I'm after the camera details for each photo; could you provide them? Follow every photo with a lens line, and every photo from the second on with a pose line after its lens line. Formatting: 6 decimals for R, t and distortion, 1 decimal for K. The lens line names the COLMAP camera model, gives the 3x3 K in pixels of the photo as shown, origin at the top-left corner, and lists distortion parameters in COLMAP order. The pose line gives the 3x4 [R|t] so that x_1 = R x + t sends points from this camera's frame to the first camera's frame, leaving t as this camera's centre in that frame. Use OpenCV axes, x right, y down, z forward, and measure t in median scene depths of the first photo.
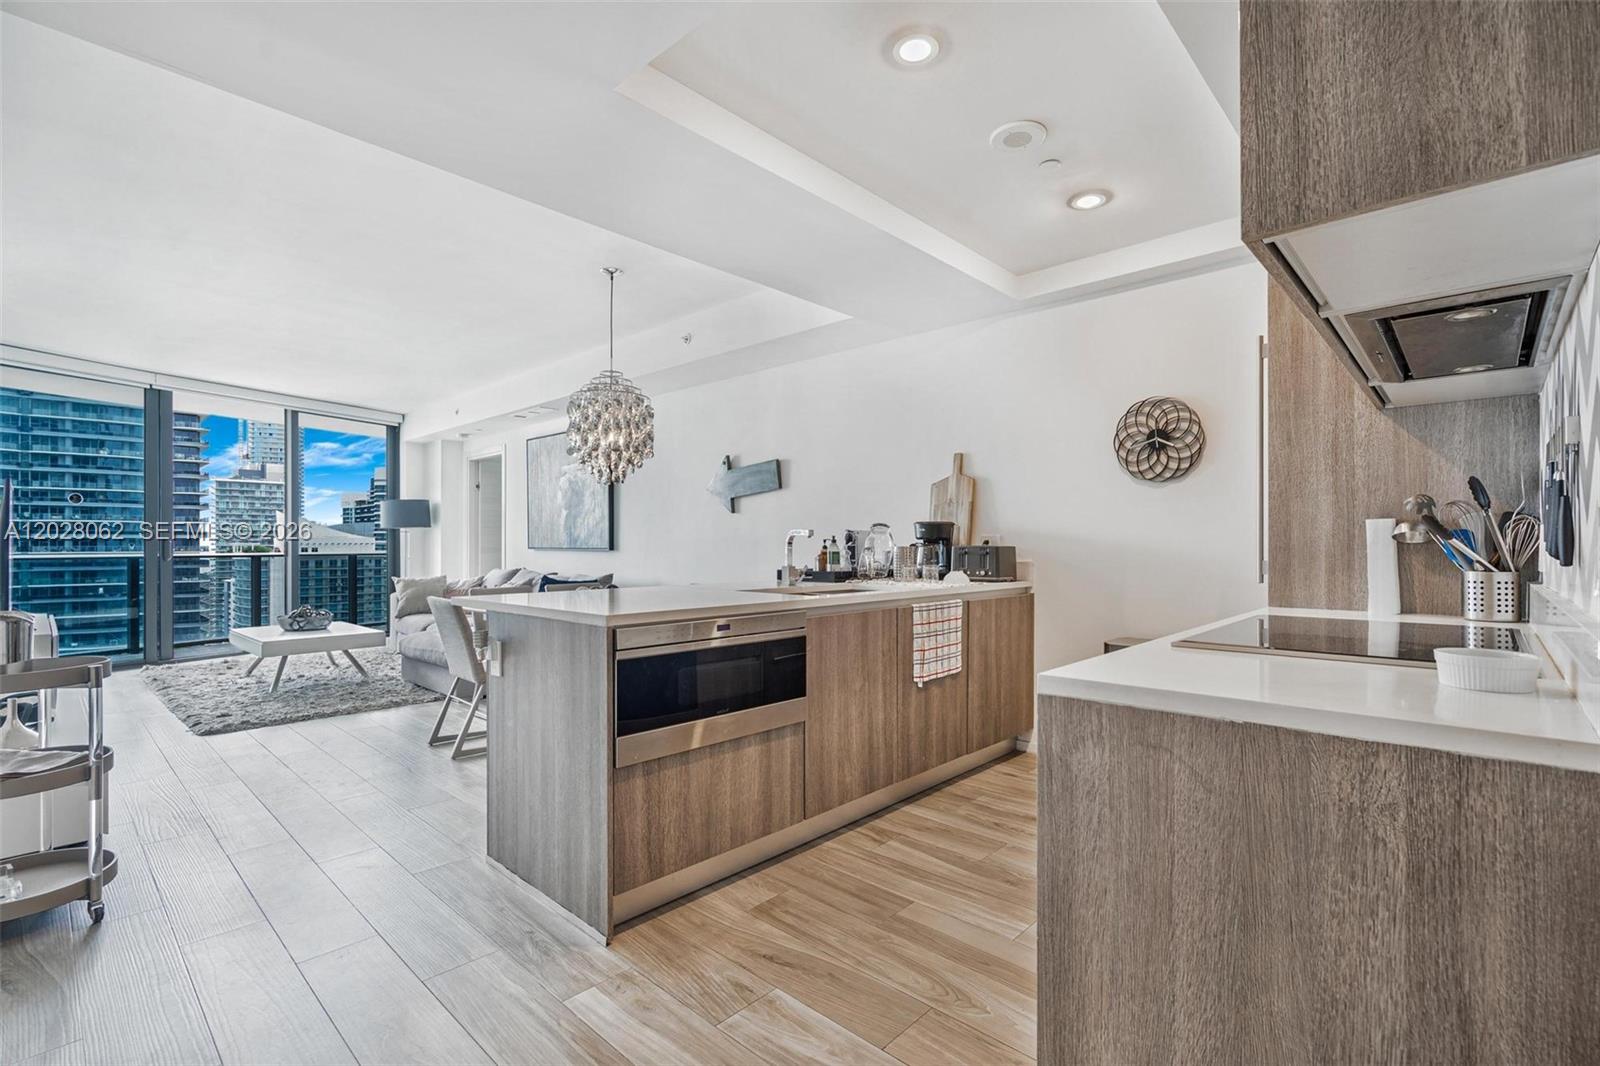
lens RADIAL K [[735.5, 0, 815.2], [0, 735.5, 553.7], [0, 0, 1]] dist [0.004475, 0.000218]
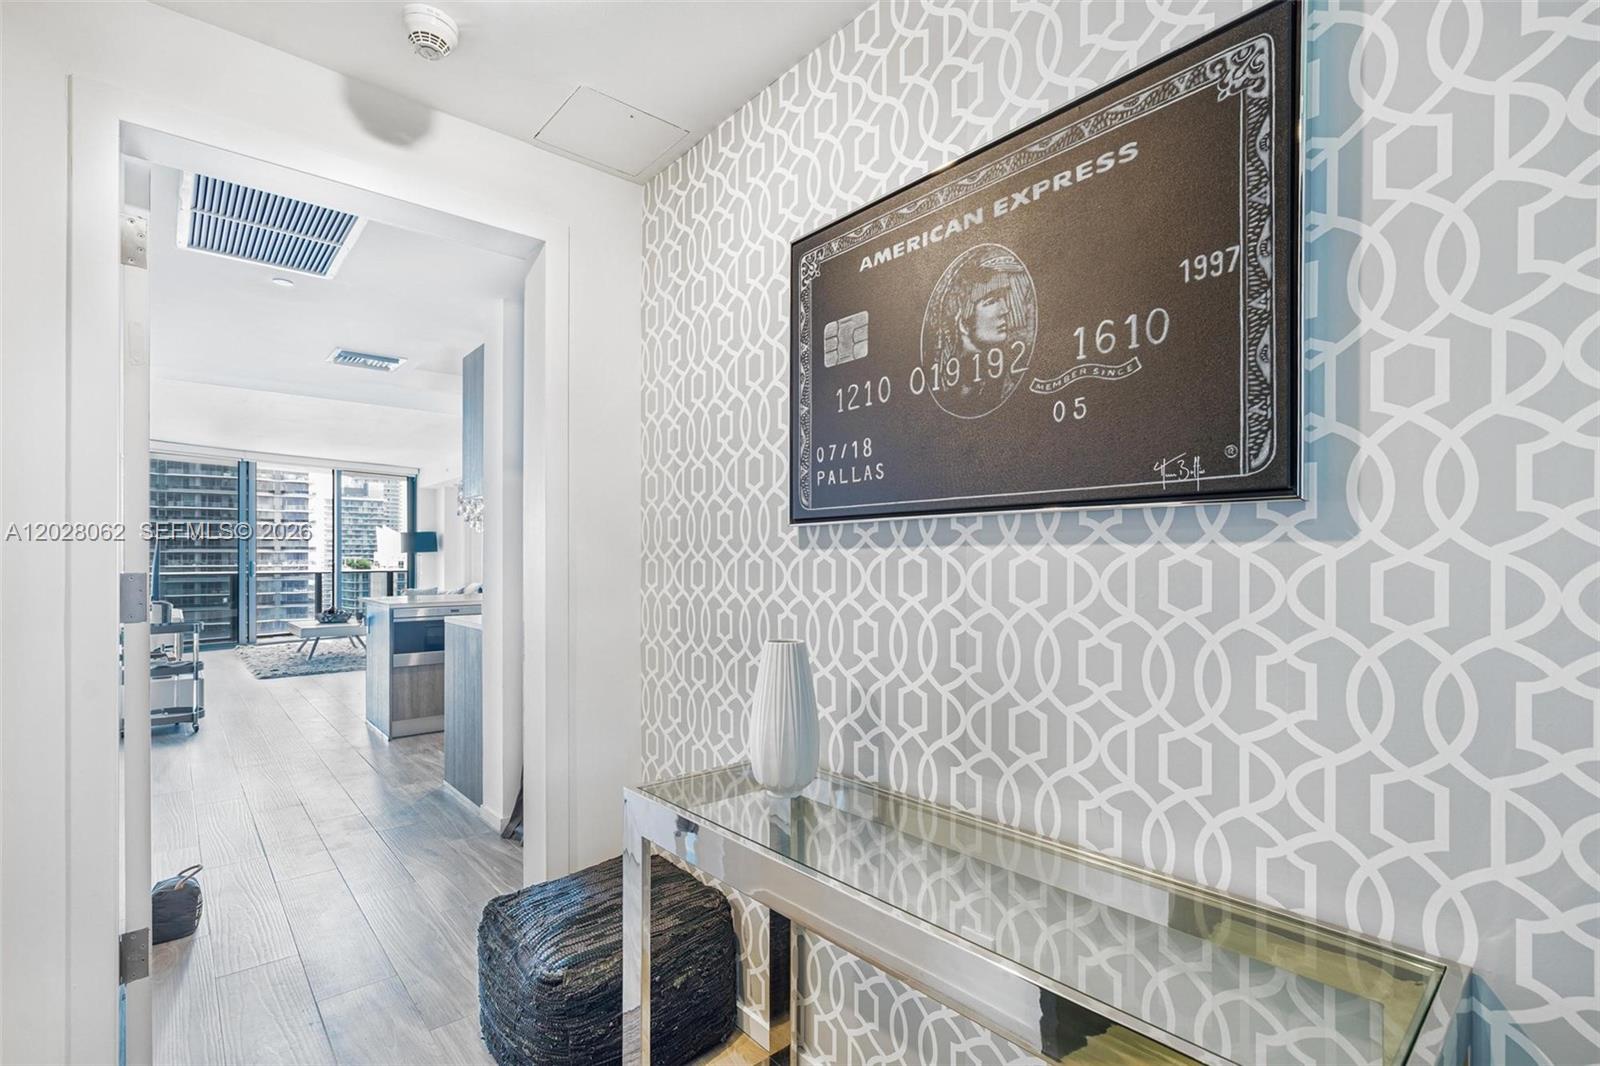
lens RADIAL K [[735.5, 0, 817.9], [0, 735.5, 561.0], [0, 0, 1]] dist [0.004475, 0.000218]
pose [[0.995796, -0.000564, -0.091594, 0.842276], [-0.000093, 0.999974, -0.007164, -0.025735], [0.091596, 0.007142, 0.995771, -0.805811]]
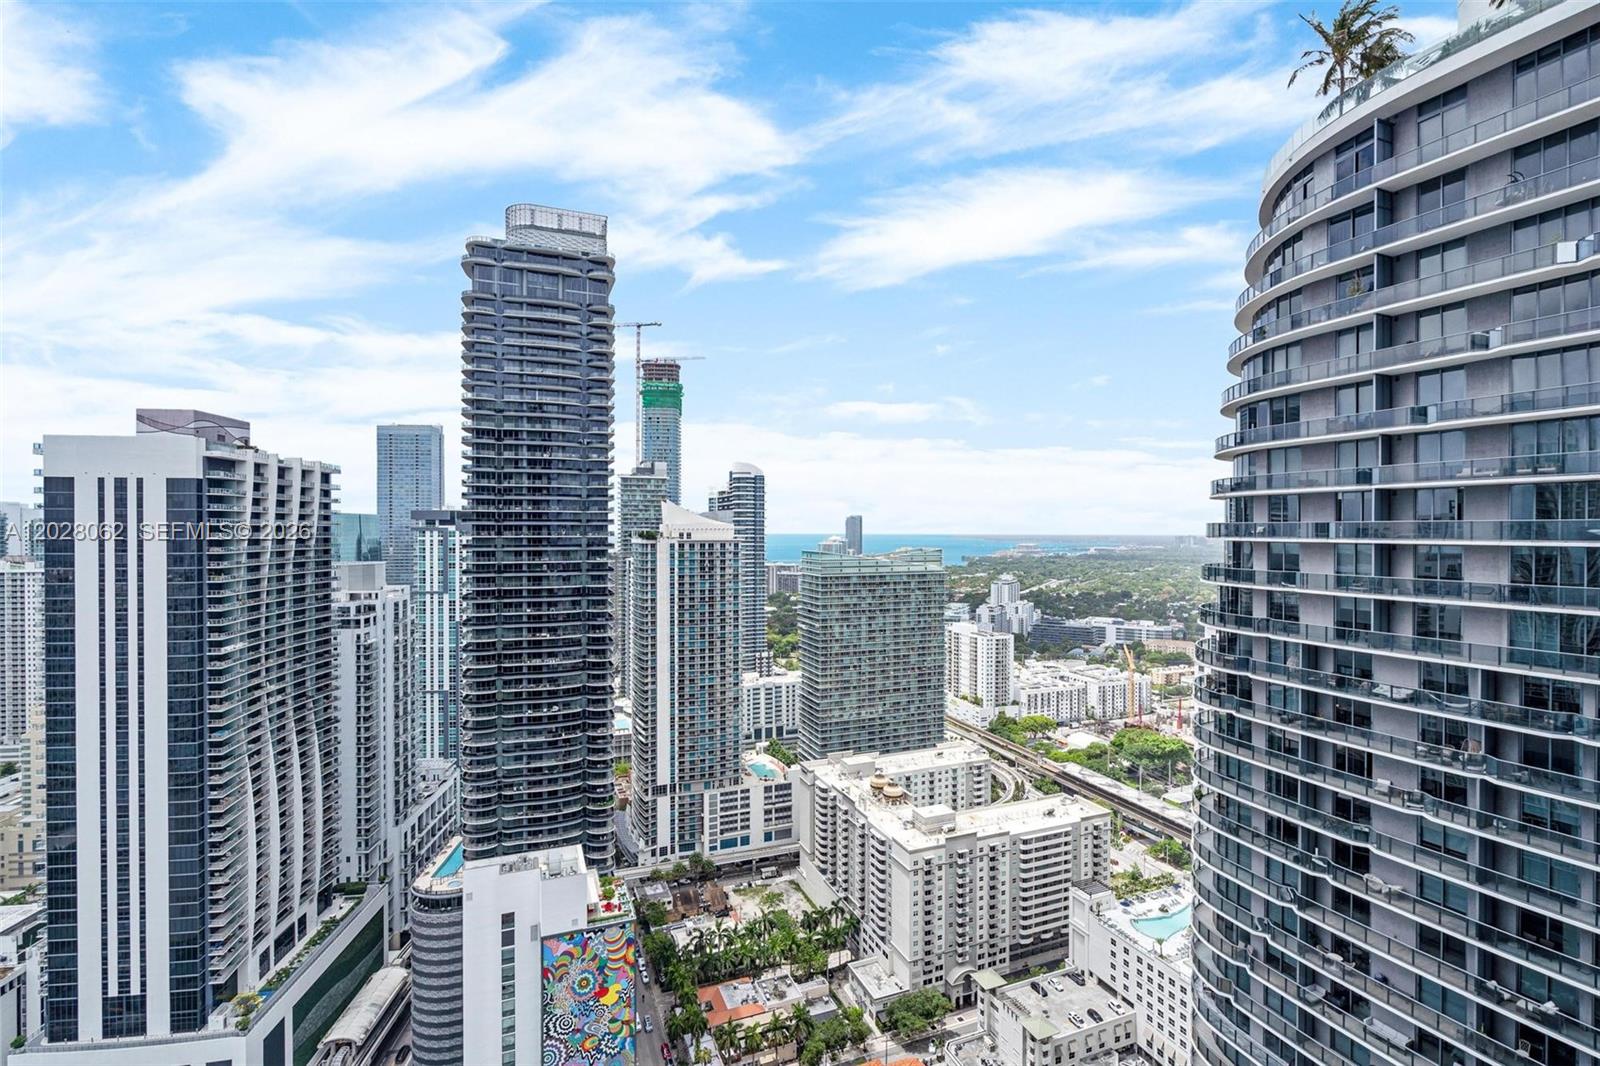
lens RADIAL K [[735.5, 0, 835.1], [0, 735.5, 533.5], [0, 0, 1]] dist [0.004475, 0.000218]
pose [[0.921843, 0.001956, -0.387558, -2.067134], [-0.004446, 0.999975, -0.005530, -0.082920], [0.387538, 0.006821, 0.921829, 2.717646]]
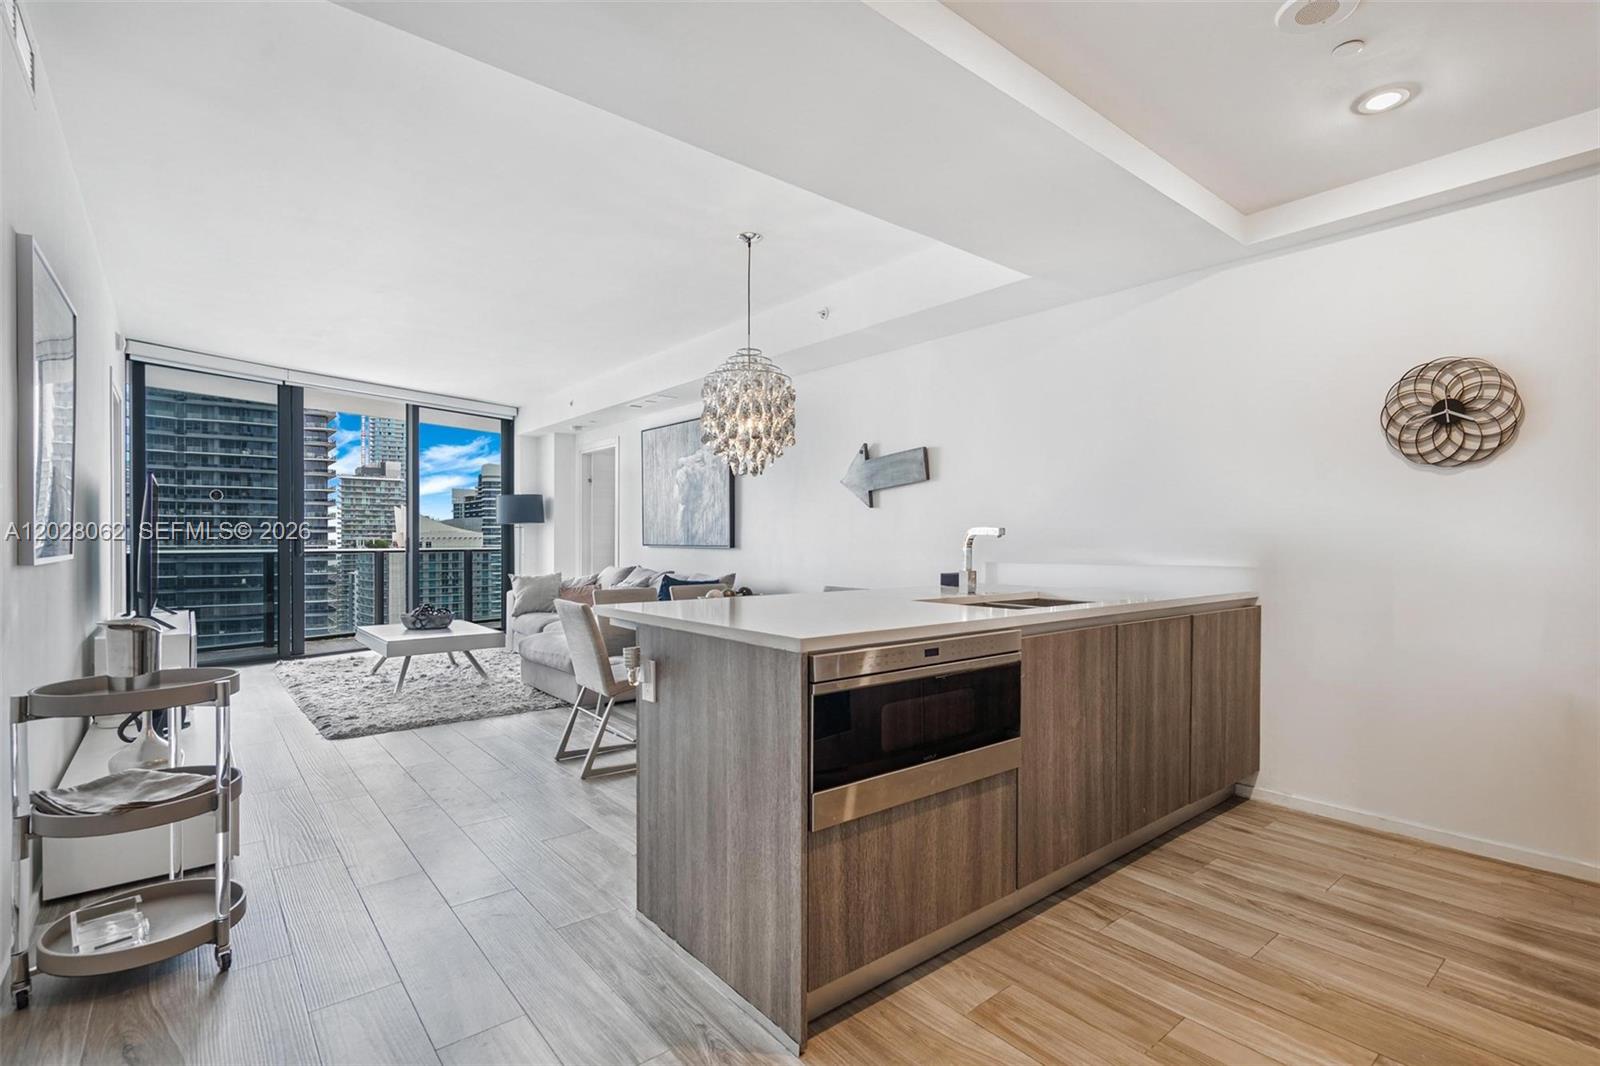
lens RADIAL K [[735.5, 0, 804.7], [0, 735.5, 556.2], [0, 0, 1]] dist [0.004475, 0.000218]
pose [[0.992671, 0.006195, -0.120693, -0.117036], [-0.004918, 0.999929, 0.010878, -0.007838], [0.120752, -0.010205, 0.992630, 0.139385]]
